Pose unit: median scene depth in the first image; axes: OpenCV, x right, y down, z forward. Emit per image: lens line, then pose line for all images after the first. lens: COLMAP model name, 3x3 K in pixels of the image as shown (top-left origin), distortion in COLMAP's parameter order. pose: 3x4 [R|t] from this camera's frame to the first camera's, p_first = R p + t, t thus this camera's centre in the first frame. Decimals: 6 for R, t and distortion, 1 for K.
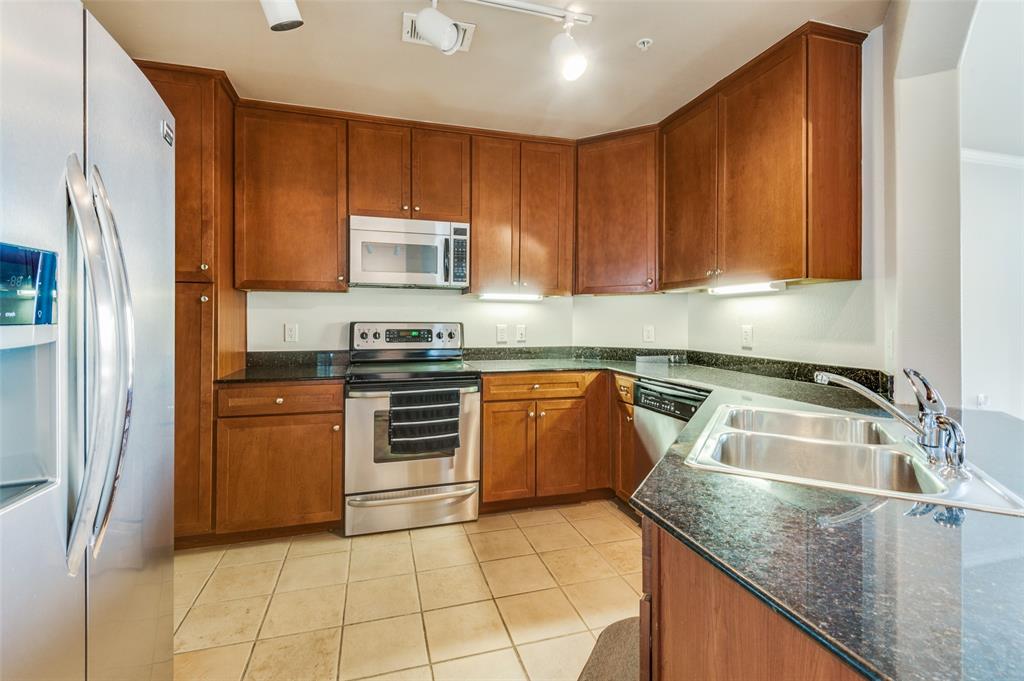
lens RADIAL K [[467.8, 0, 513.7], [0, 467.8, 317.5], [0, 0, 1]] dist [-0.000581, -0.000080]
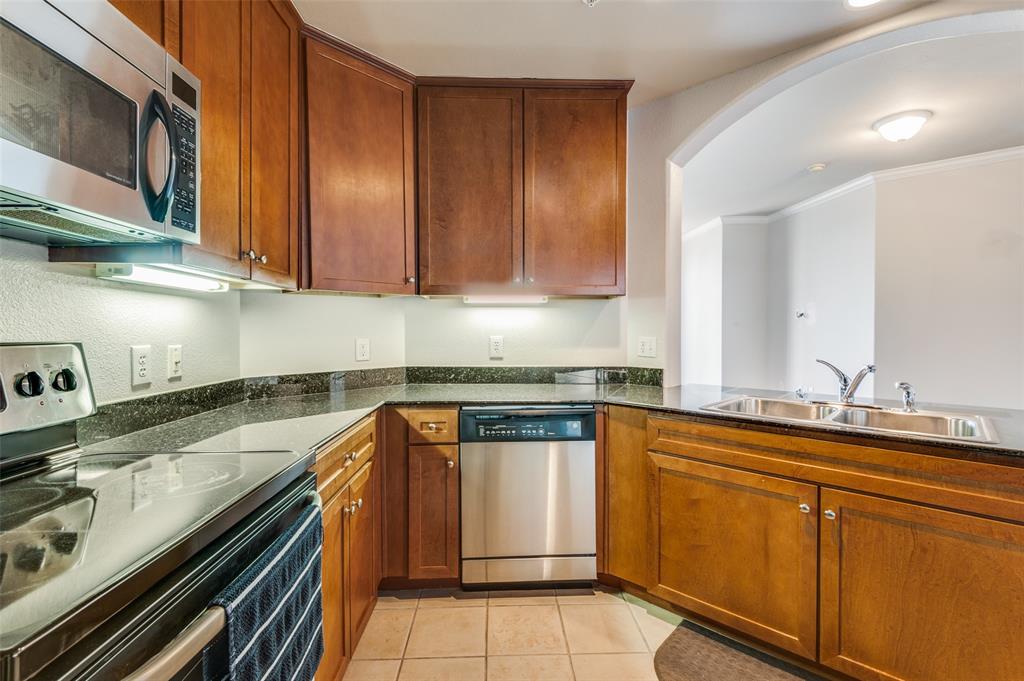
lens RADIAL K [[460.9, 0, 513.8], [0, 460.9, 336.8], [0, 0, 1]] dist [0.000028, -0.000076]
pose [[0.242348, -0.018336, 0.970016, -0.421081], [-0.001914, 0.999810, 0.019377, 0.000070], [-0.970187, -0.006553, 0.242267, 0.693999]]
